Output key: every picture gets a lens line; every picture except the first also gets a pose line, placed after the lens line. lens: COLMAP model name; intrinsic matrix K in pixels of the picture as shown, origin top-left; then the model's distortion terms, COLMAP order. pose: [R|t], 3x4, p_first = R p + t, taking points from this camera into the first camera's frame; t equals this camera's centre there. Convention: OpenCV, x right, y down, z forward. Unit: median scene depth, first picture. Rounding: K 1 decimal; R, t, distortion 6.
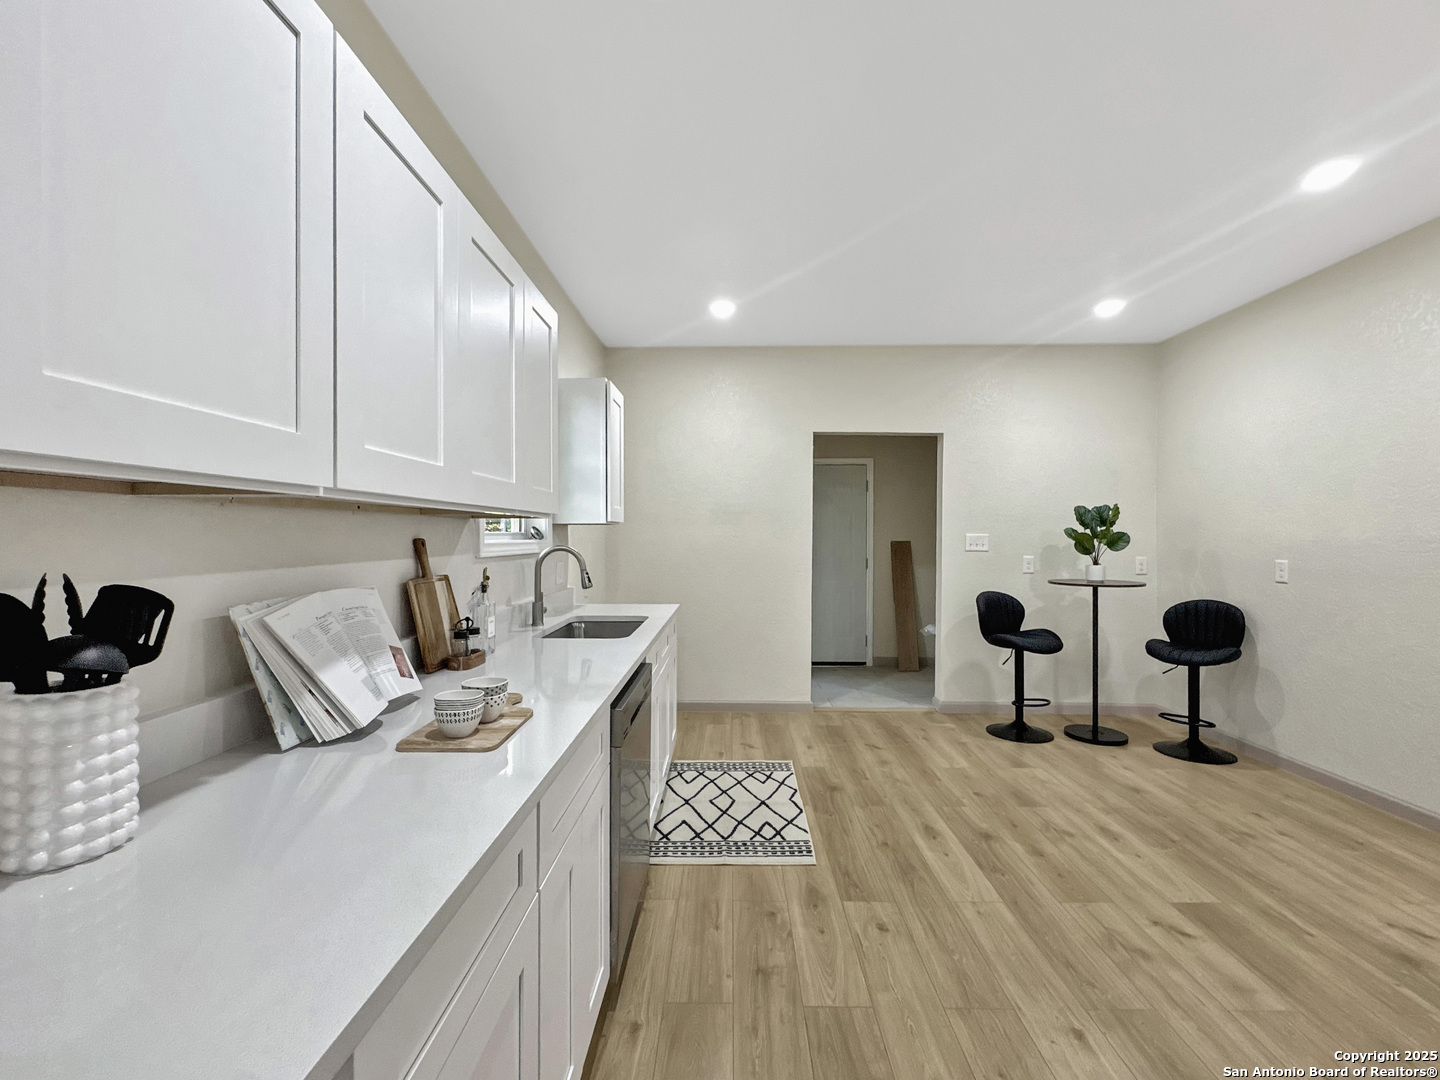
lens RADIAL K [[628.0, 0, 716.7], [0, 628.0, 528.7], [0, 0, 1]] dist [-0.000624, -0.000379]
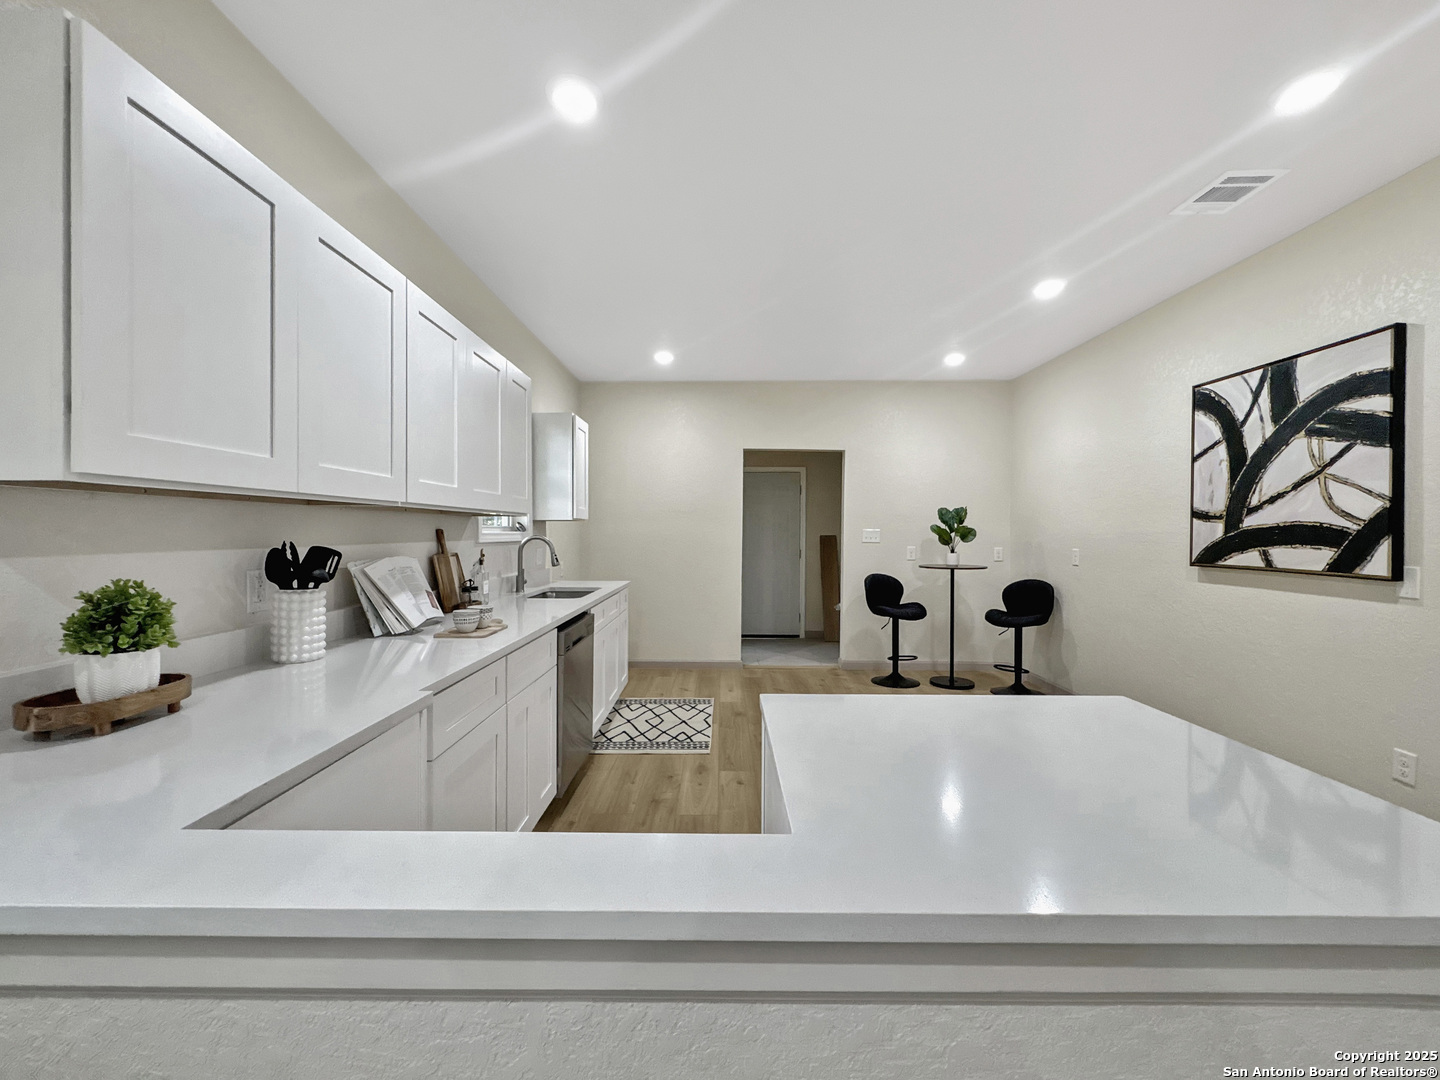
lens RADIAL K [[599.6, 0, 716.9], [0, 599.6, 527.4], [0, 0, 1]] dist [-0.001614, -0.000092]
pose [[0.999889, 0.002753, 0.014650, 0.127876], [-0.002794, 0.999992, 0.002801, 0.003150], [-0.014643, -0.002842, 0.999889, -0.328888]]
